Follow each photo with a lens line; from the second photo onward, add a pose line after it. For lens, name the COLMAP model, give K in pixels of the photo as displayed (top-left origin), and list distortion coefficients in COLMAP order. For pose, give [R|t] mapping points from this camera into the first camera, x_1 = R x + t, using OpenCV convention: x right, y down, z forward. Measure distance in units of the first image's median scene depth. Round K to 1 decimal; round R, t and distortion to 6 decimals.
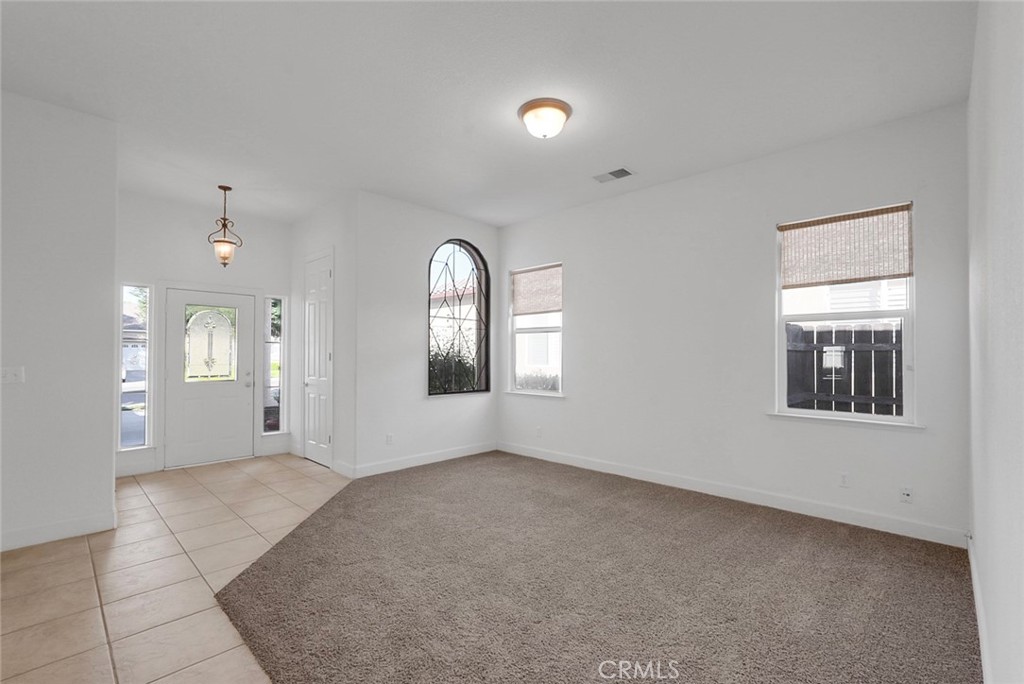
lens RADIAL K [[463.4, 0, 515.4], [0, 463.4, 349.9], [0, 0, 1]] dist [-0.003496, 0.000125]
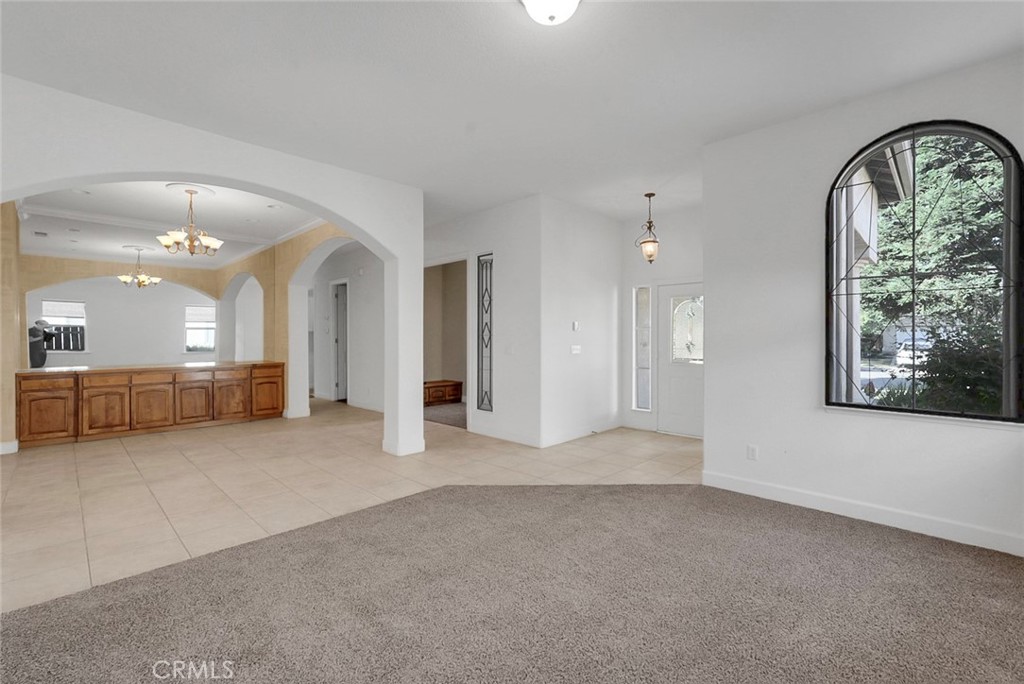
lens RADIAL K [[463.4, 0, 515.2], [0, 463.4, 337.1], [0, 0, 1]] dist [-0.003496, 0.000125]
pose [[-0.026143, -0.001528, -0.999657, 0.546059], [0.009555, 0.999953, -0.001778, 0.002946], [0.999613, -0.009598, -0.026127, 0.706148]]
